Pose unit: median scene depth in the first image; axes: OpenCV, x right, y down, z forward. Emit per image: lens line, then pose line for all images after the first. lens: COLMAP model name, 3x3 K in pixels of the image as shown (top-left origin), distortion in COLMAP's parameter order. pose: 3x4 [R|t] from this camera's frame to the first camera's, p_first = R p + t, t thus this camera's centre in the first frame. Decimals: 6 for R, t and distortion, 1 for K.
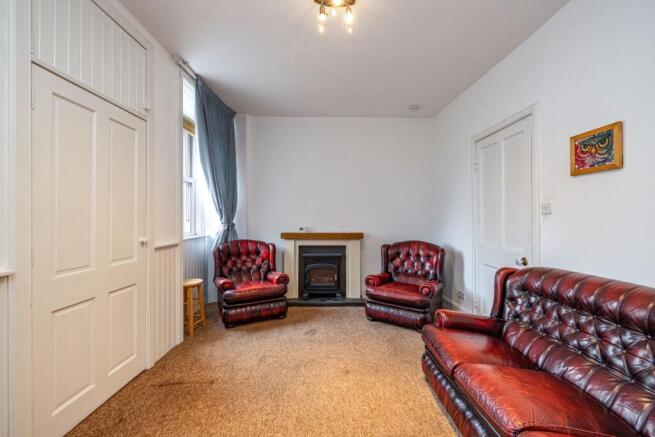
lens RADIAL K [[272.5, 0, 327.5], [0, 272.5, 218.5], [0, 0, 1]] dist [-0.000787, -0.000016]
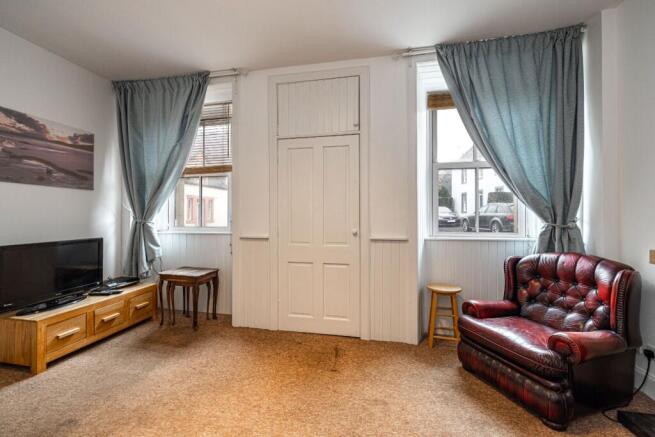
lens RADIAL K [[277.3, 0, 327.3], [0, 277.3, 214.8], [0, 0, 1]] dist [-0.001602, -0.000195]
pose [[-0.187833, -0.003856, -0.982193, 0.710802], [-0.000996, 0.999993, -0.003735, 0.011750], [0.982201, 0.000277, -0.187835, 1.341377]]
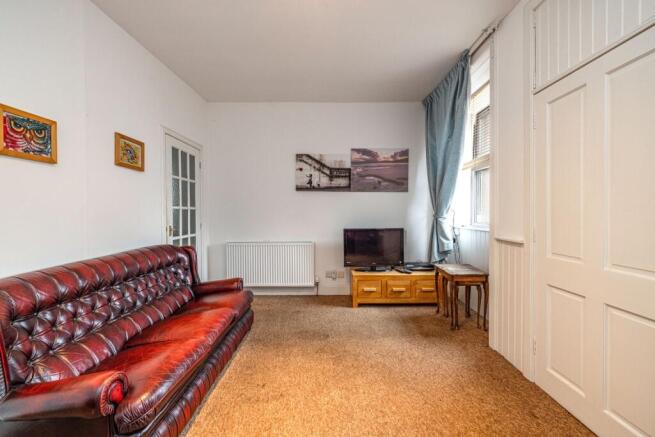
lens RADIAL K [[277.3, 0, 327.3], [0, 277.3, 214.8], [0, 0, 1]] dist [-0.001602, -0.000195]
pose [[-0.999843, 0.004467, 0.017164, -0.039180], [0.004675, 0.999916, 0.012090, 0.010473], [-0.017108, 0.012168, -0.999780, 1.832876]]
